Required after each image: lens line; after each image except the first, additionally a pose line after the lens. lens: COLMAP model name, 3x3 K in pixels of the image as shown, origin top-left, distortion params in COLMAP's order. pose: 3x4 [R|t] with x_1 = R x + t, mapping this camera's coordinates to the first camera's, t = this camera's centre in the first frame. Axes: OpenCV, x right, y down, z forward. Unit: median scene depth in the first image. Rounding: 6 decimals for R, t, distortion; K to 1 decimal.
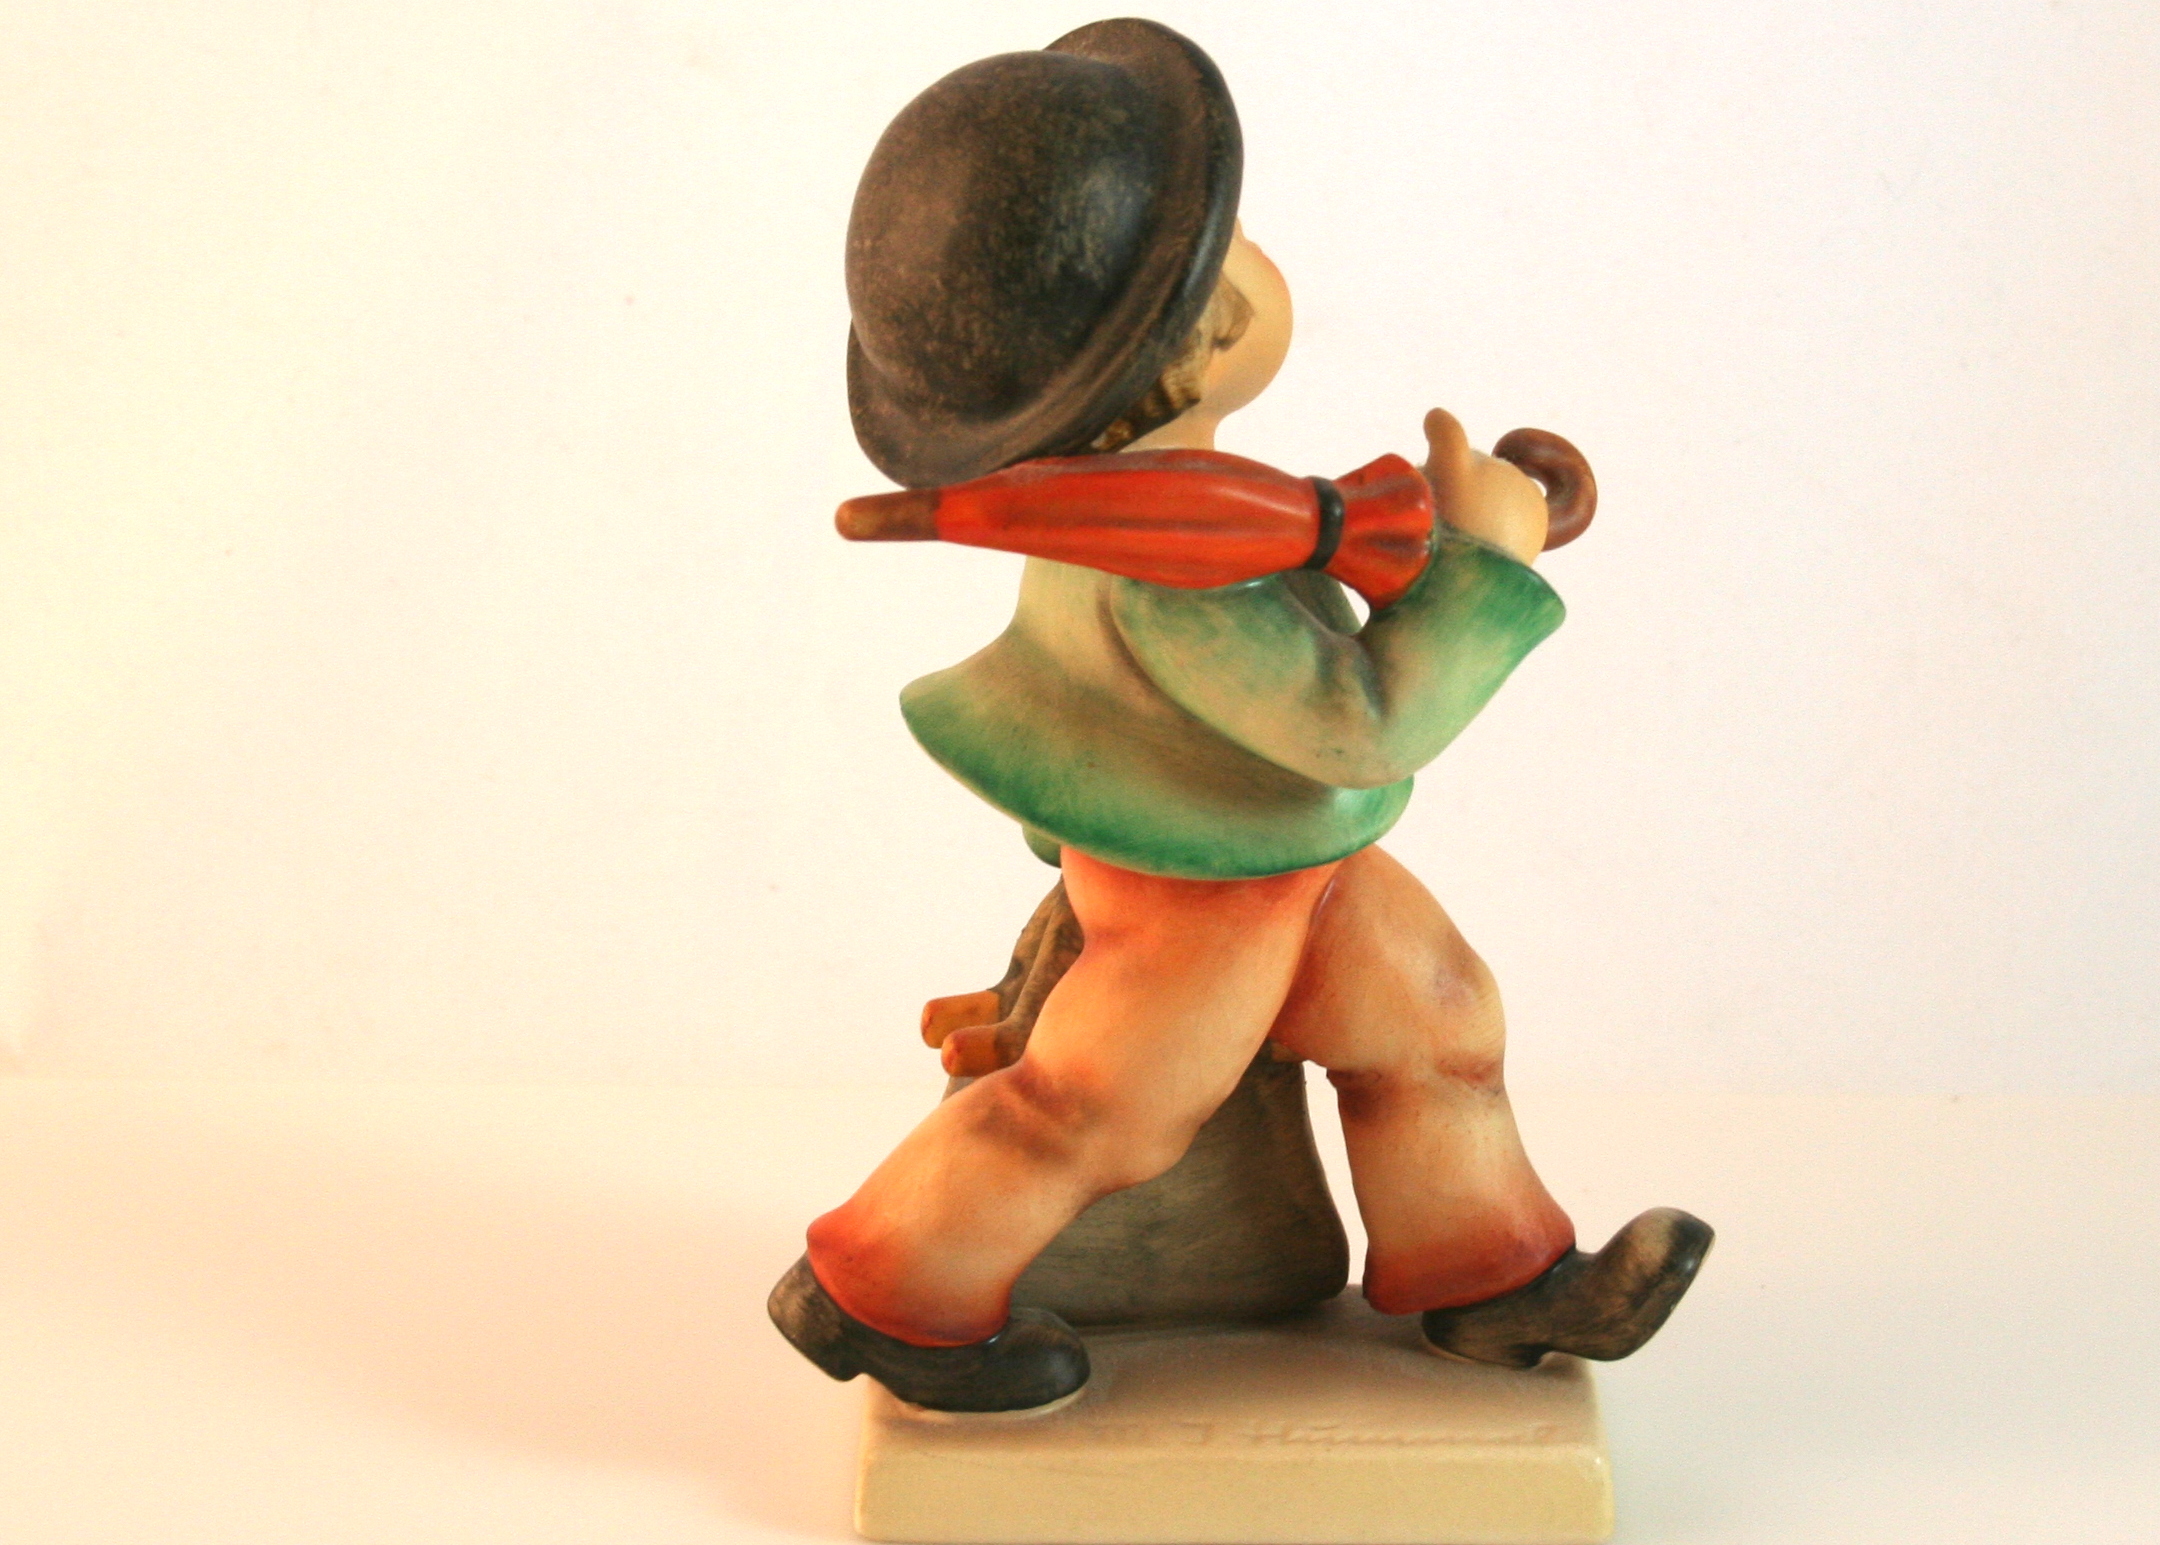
lens RADIAL K [[4146.4, 0, 1075.6], [0, 4146.4, 772.1], [0, 0, 1]] dist [0.033510, 0.000000]
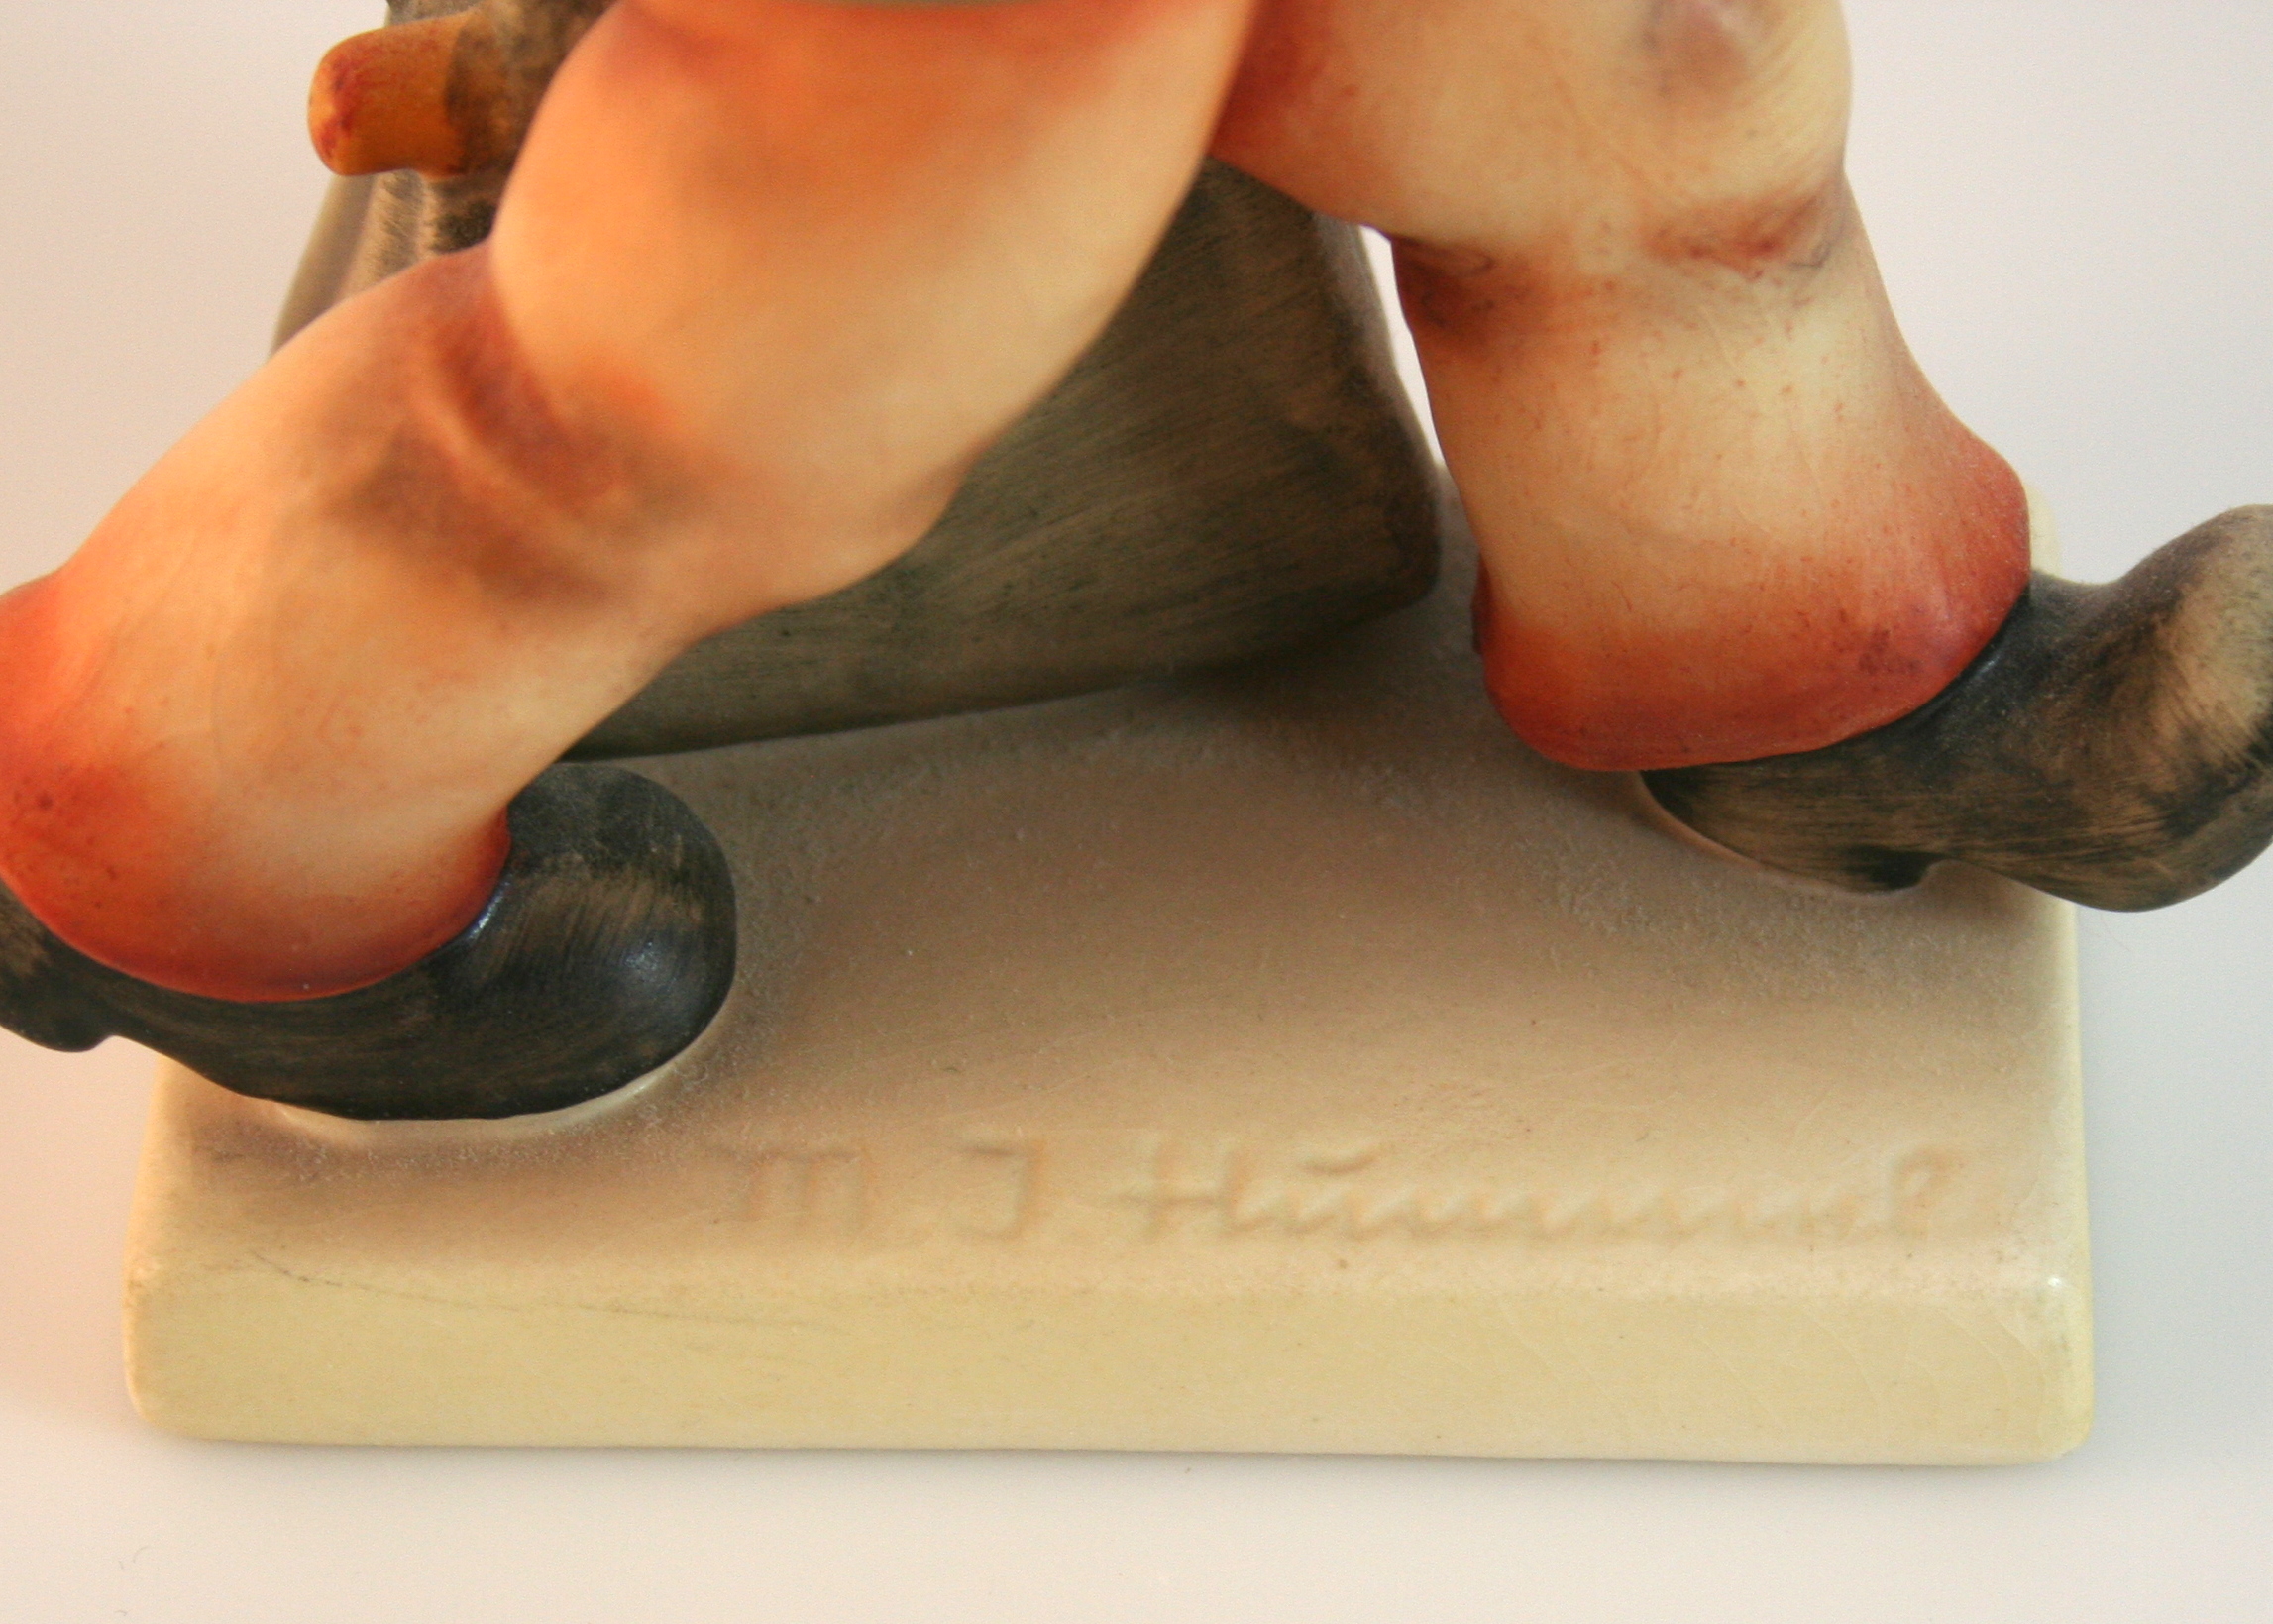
lens RADIAL K [[6990.4, 0, 1141.4], [0, 6990.4, 812.9], [0, 0, 1]] dist [0.006394, 0.000000]
pose [[0.999473, -0.011473, -0.030376, 0.061358], [0.023598, 0.899248, 0.436803, -0.149718], [0.022304, -0.437289, 0.899044, 0.436612]]
